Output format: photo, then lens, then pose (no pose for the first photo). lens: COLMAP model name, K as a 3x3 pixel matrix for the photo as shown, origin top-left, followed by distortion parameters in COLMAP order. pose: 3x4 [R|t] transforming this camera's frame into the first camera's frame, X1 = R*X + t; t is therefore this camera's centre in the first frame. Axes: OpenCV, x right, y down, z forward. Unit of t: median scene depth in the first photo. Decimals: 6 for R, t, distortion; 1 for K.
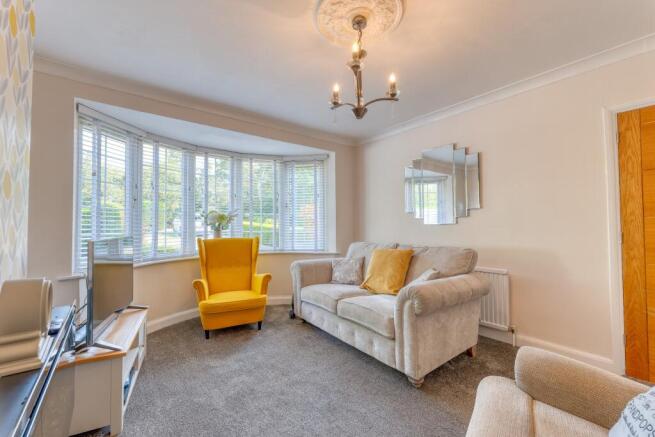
lens RADIAL K [[270.3, 0, 327.5], [0, 270.3, 218.5], [0, 0, 1]] dist [-0.000094, -0.000011]
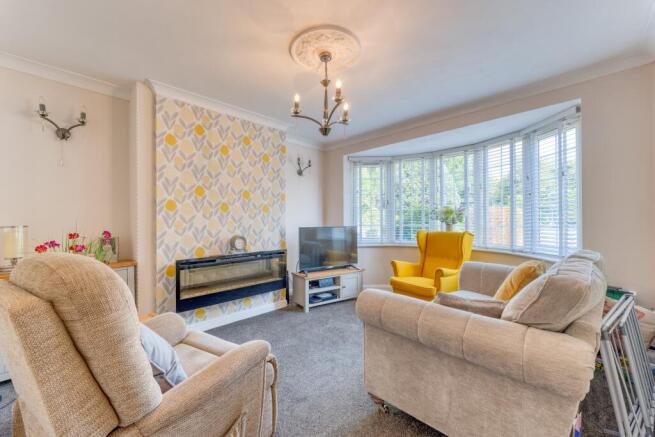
lens RADIAL K [[261.2, 0, 327.5], [0, 261.2, 218.5], [0, 0, 1]] dist [0.000155, 0.000002]
pose [[0.128003, -0.011277, -0.991710, 0.681520], [0.045098, 0.998967, -0.005538, 0.007182], [0.990748, -0.044015, 0.128379, 0.441289]]
